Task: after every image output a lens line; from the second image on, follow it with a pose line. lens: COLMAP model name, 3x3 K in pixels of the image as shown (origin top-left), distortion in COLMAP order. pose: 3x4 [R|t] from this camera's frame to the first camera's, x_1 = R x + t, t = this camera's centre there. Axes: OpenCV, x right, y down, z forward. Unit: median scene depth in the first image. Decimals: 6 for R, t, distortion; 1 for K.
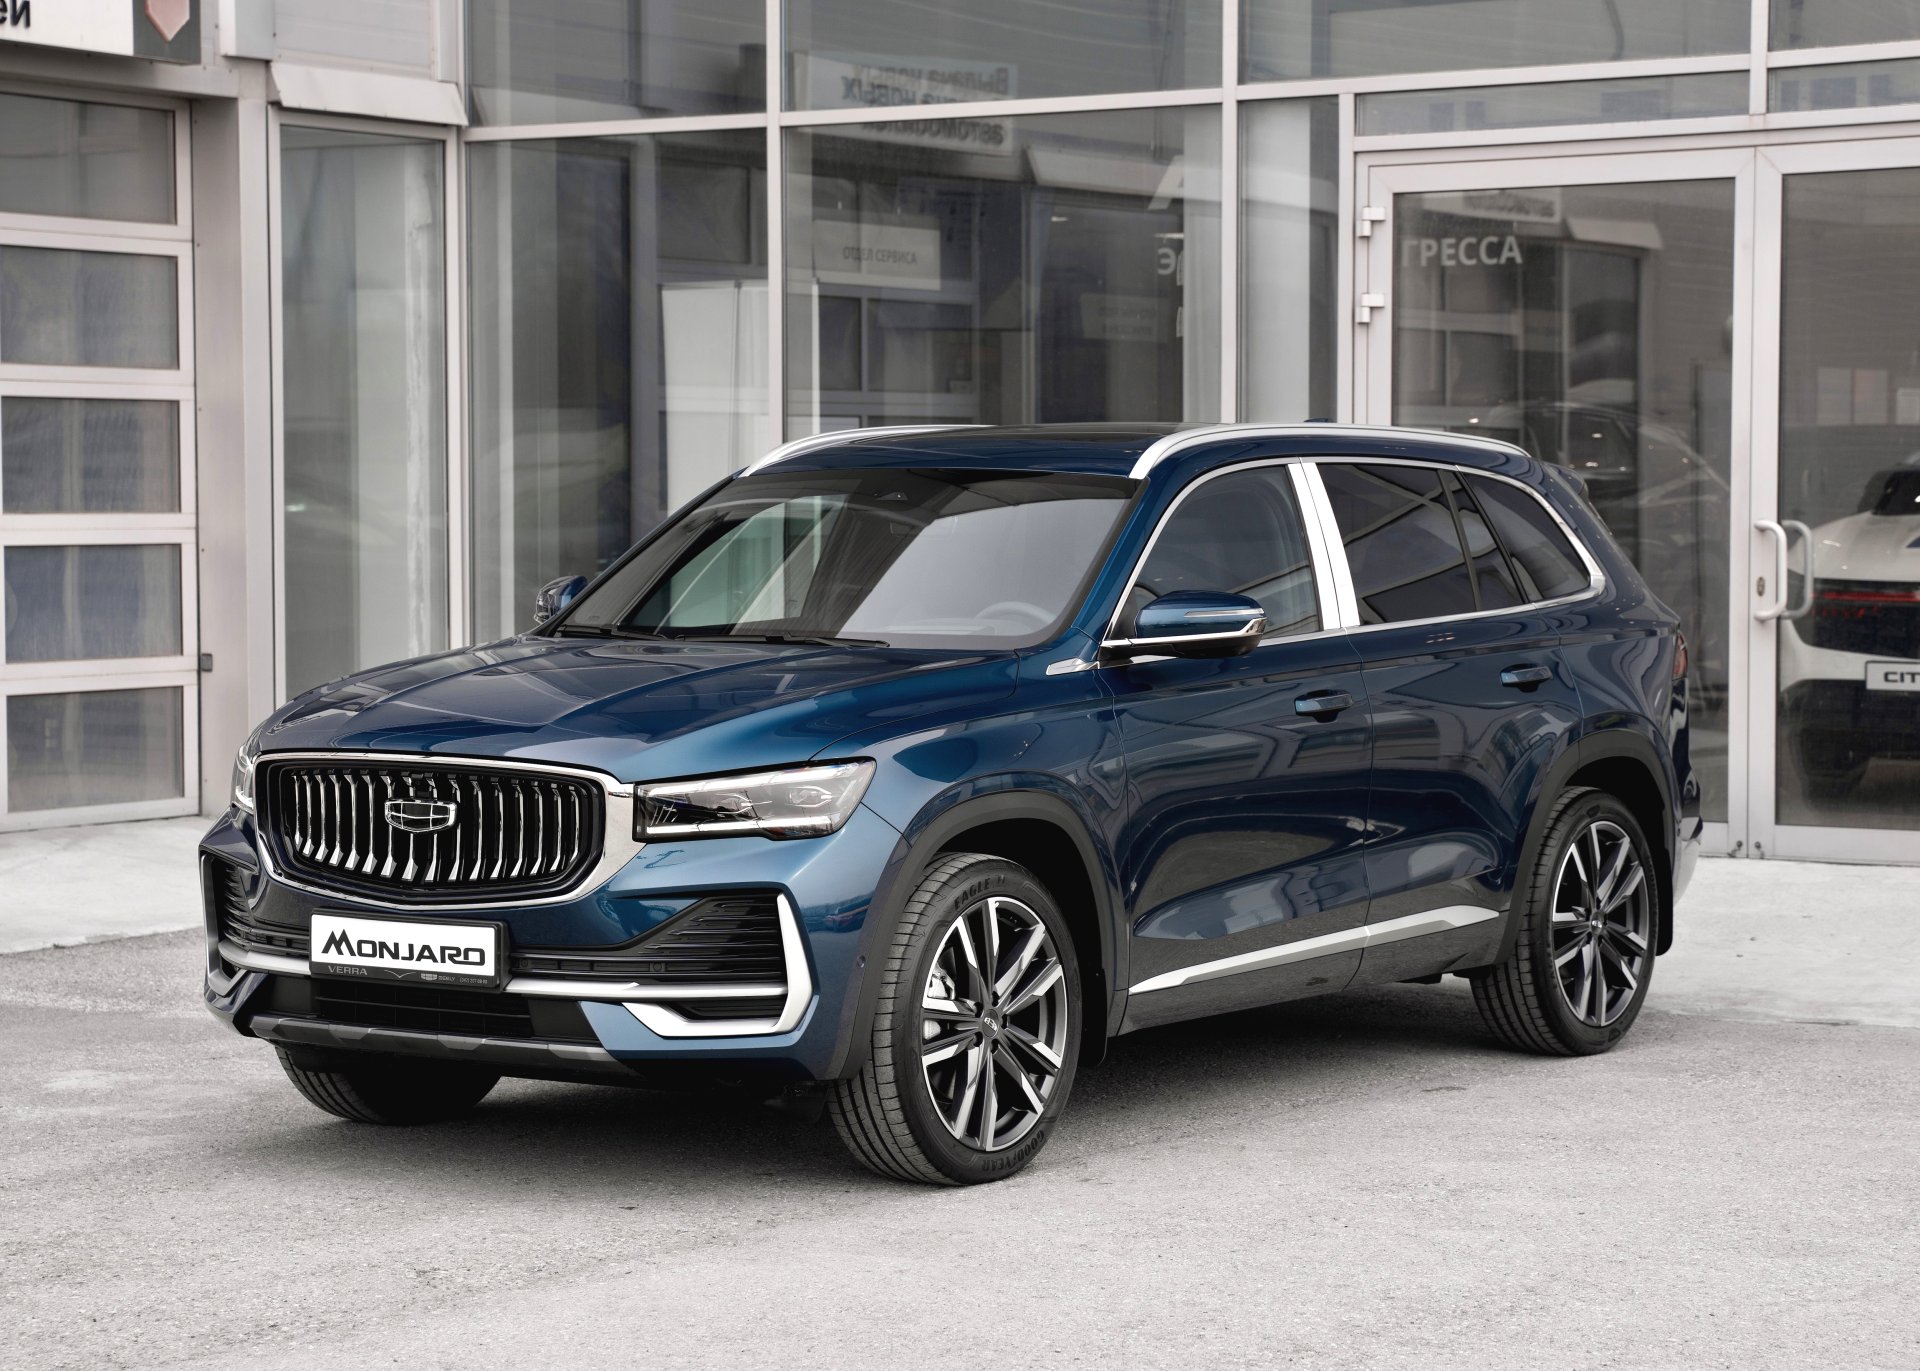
lens RADIAL K [[4381.2, 0, 964.2], [0, 4381.2, 698.8], [0, 0, 1]] dist [0.240349, 0.395710]
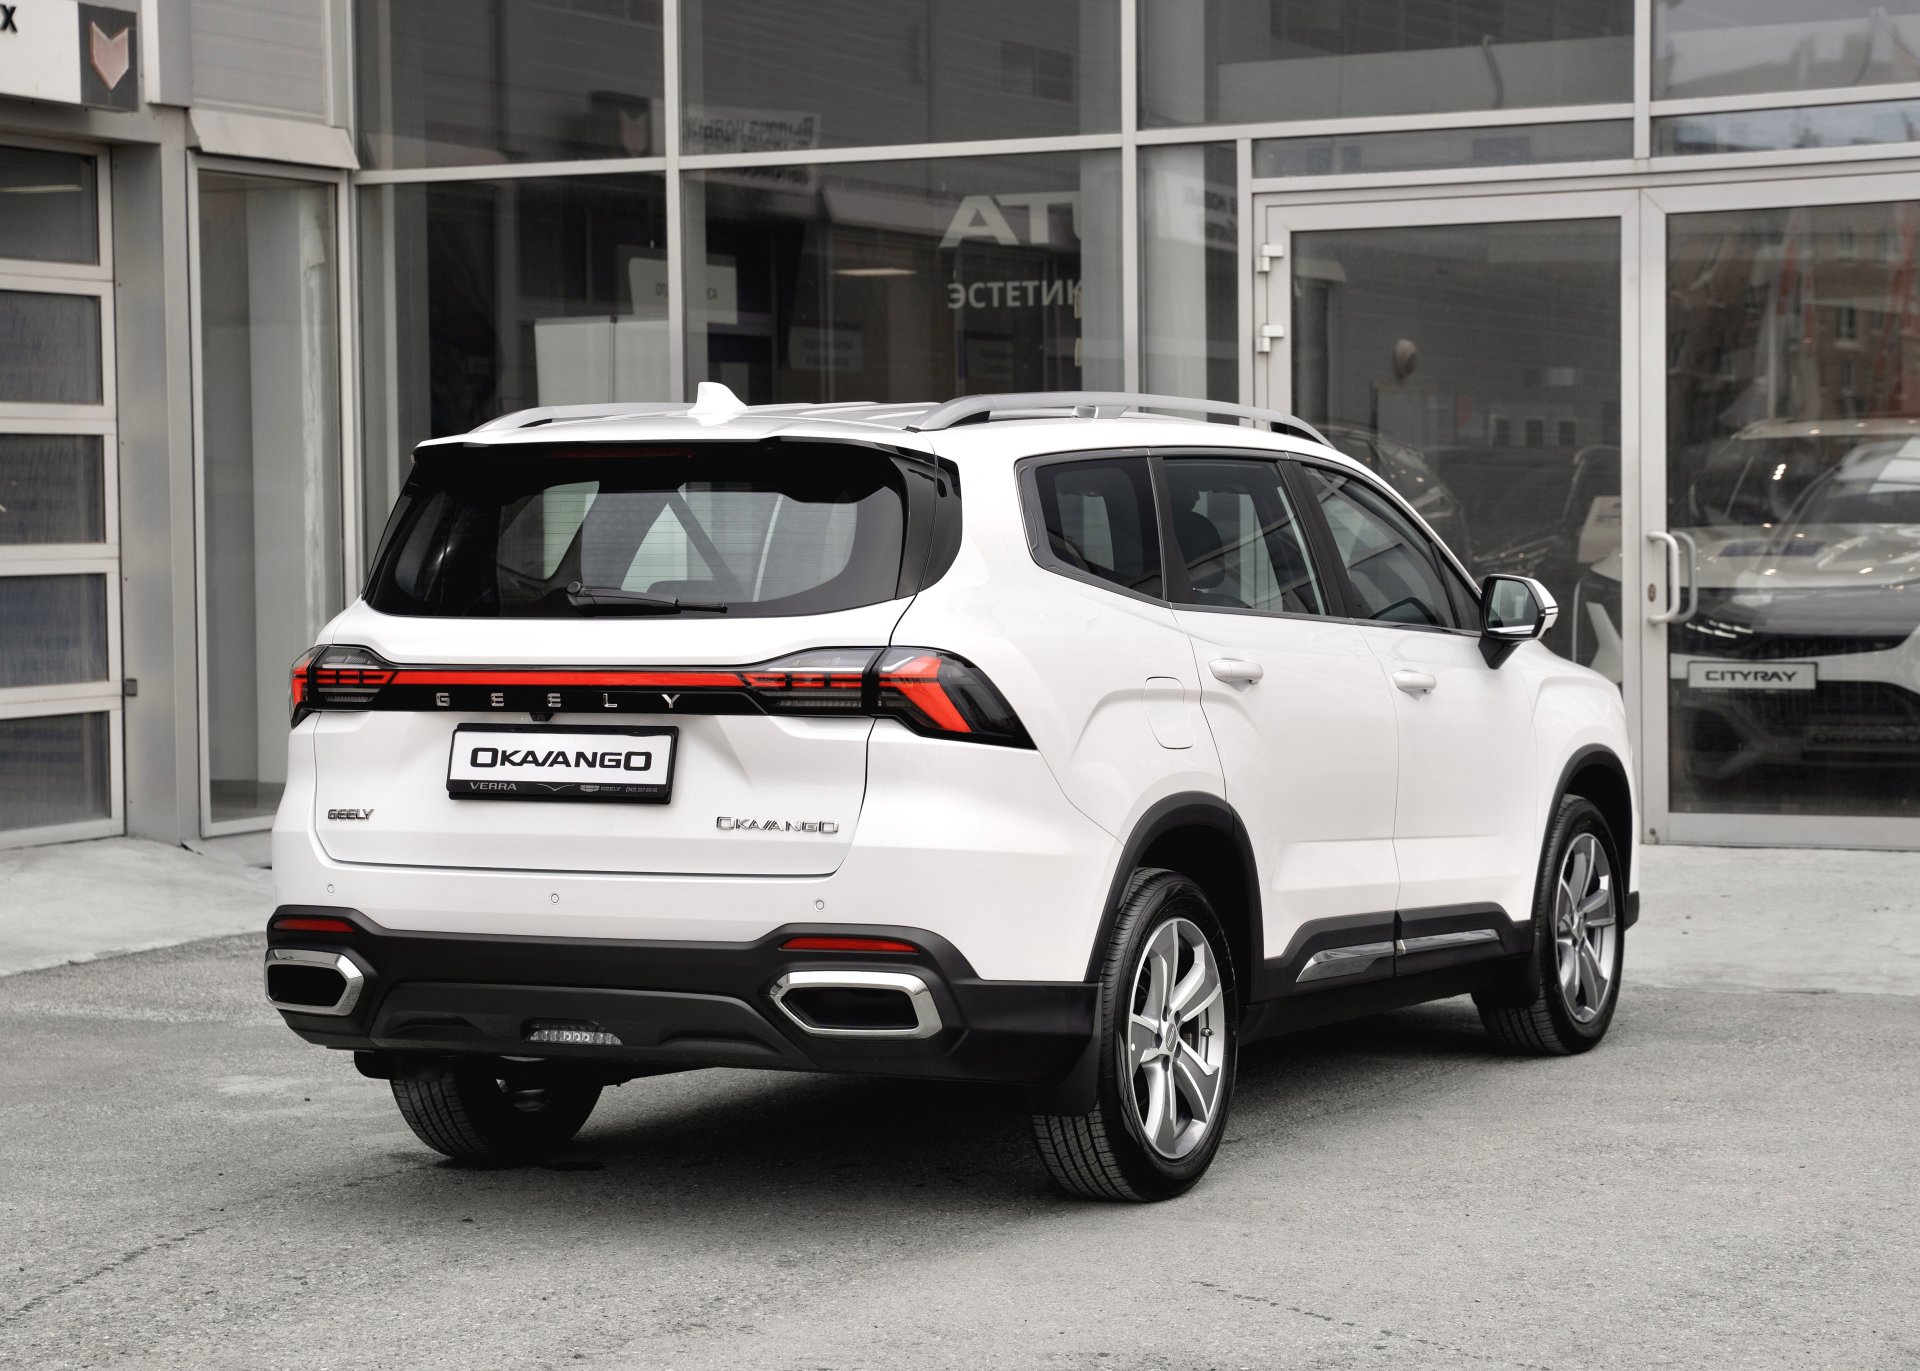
lens RADIAL K [[4202.3, 0, 934.2], [0, 4202.3, 646.1], [0, 0, 1]] dist [0.220154, 0.331193]
pose [[0.992520, -0.015114, 0.121141, -0.114295], [0.017104, 0.999735, -0.015400, 0.000634], [-0.120876, 0.017357, 0.992516, -0.008455]]
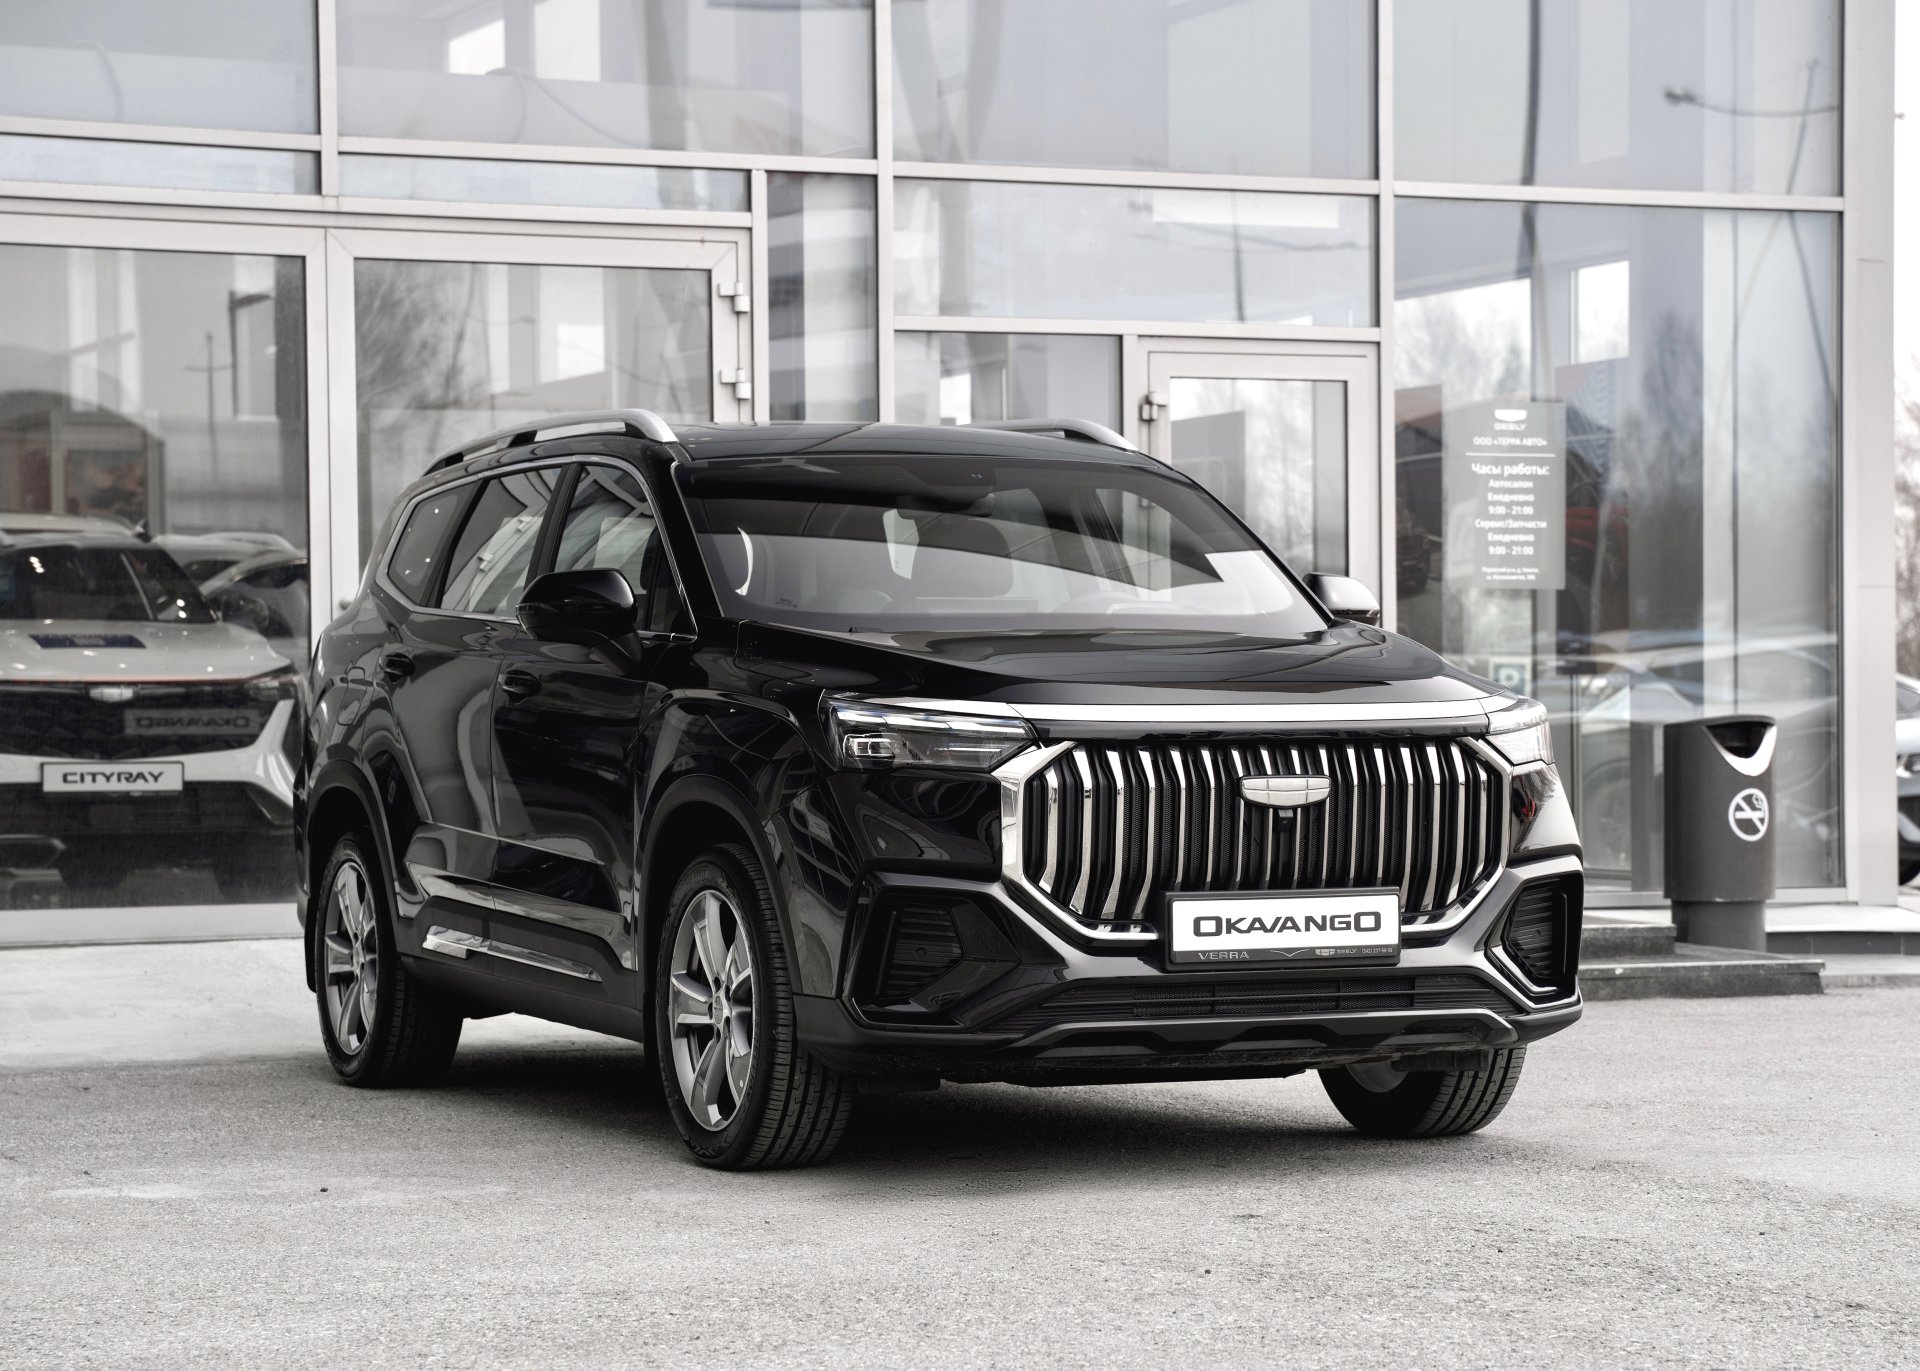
lens RADIAL K [[4692.8, 0, 988.5], [0, 4692.8, 754.2], [0, 0, 1]] dist [0.260058, 0.150699]
pose [[0.536324, -0.010712, 0.843944, -0.613891], [0.049992, 0.998567, -0.019095, 0.021682], [-0.842531, 0.052431, 0.536091, 0.286980]]
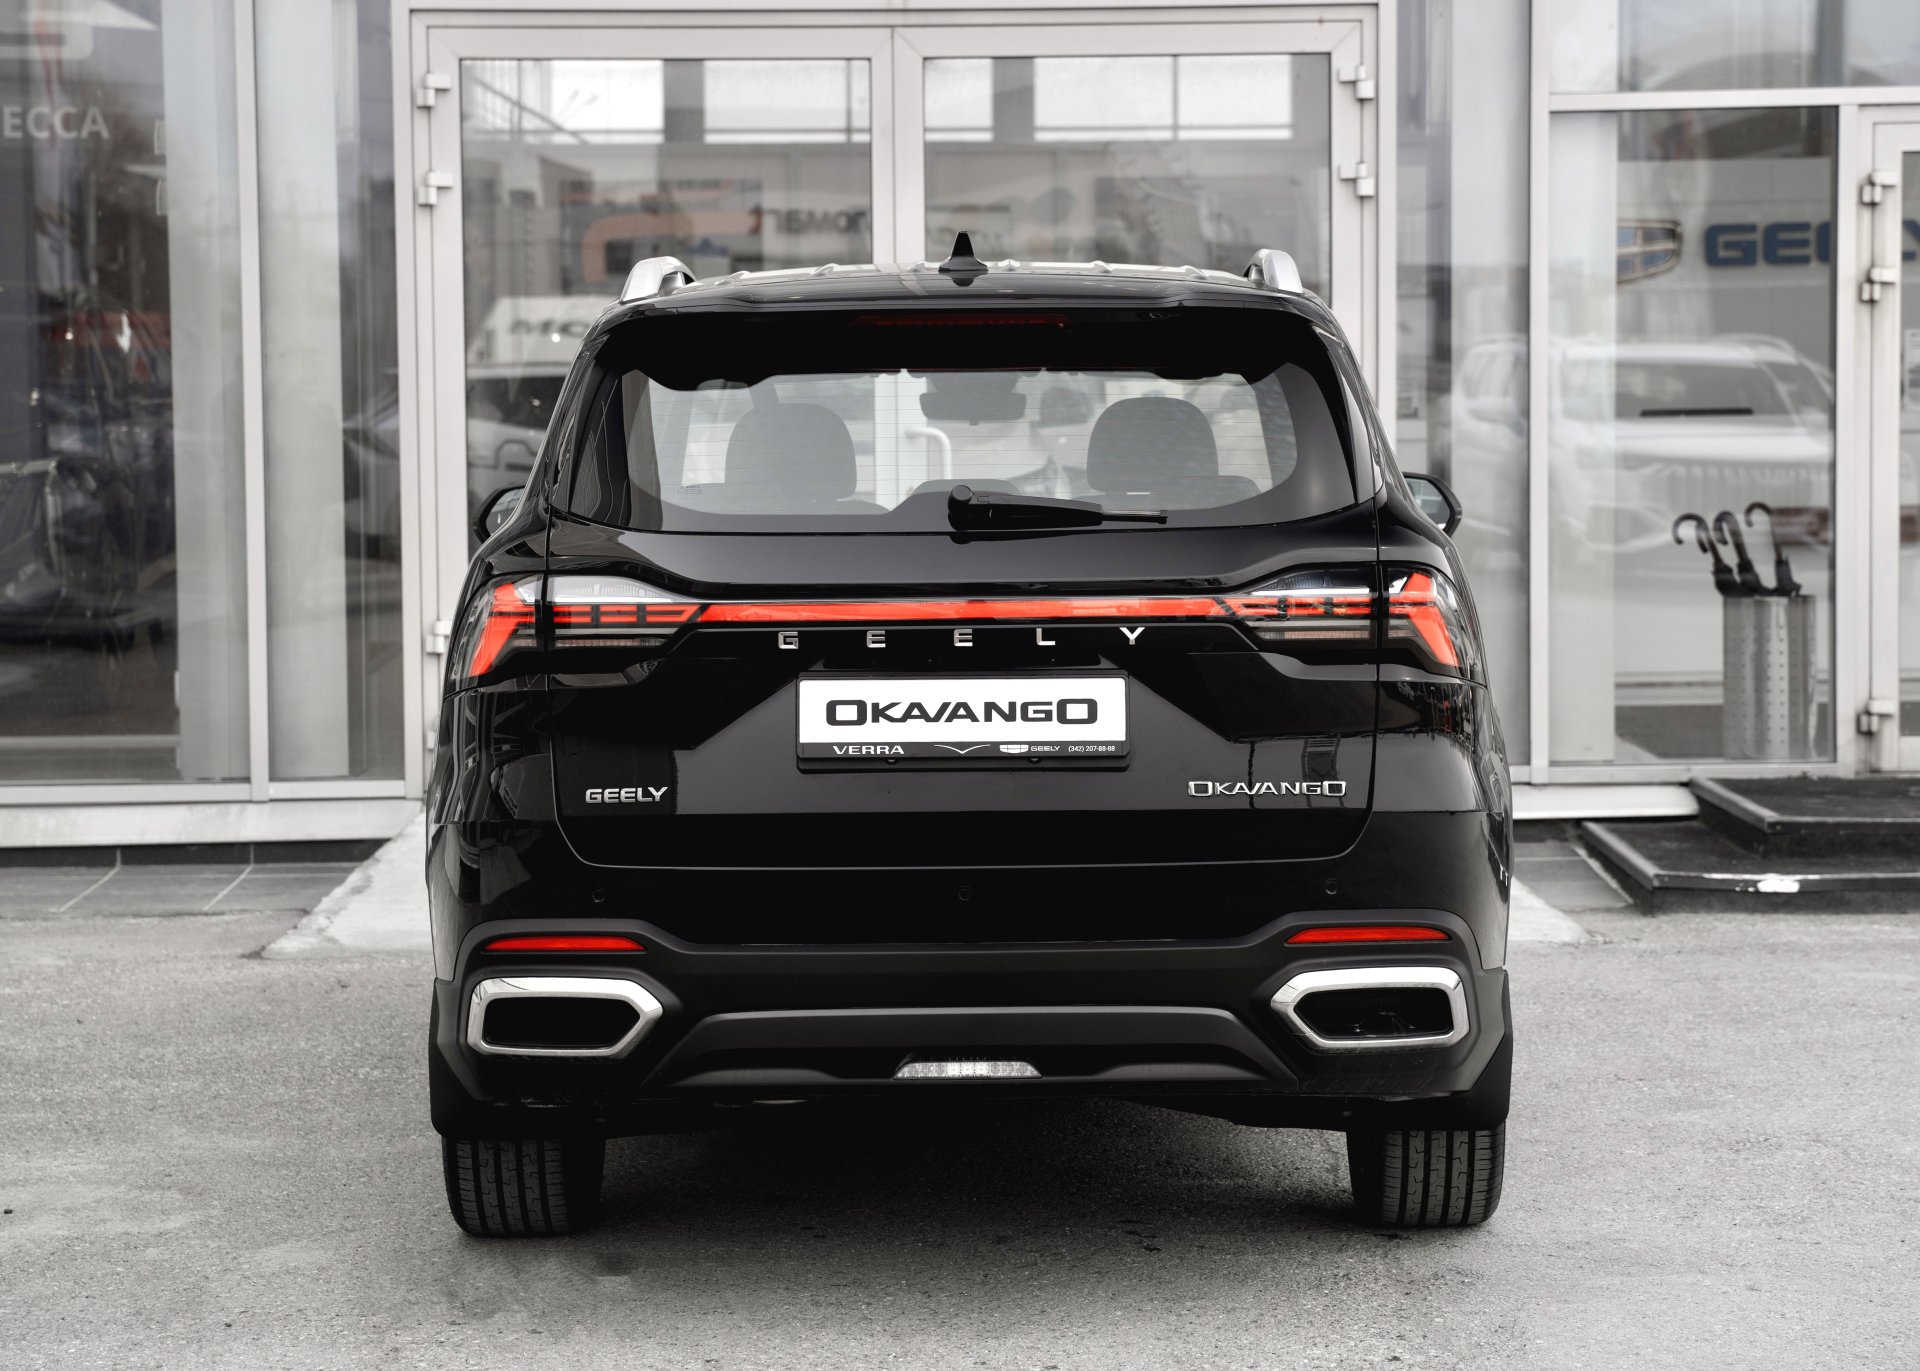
lens RADIAL K [[4618.2, 0, 953.3], [0, 4618.2, 608.3], [0, 0, 1]] dist [0.258067, 0.381049]
pose [[0.818676, -0.035155, 0.573178, -0.357885], [0.036243, 0.999298, 0.009524, -0.009747], [-0.573111, 0.012977, 0.819375, 0.179062]]
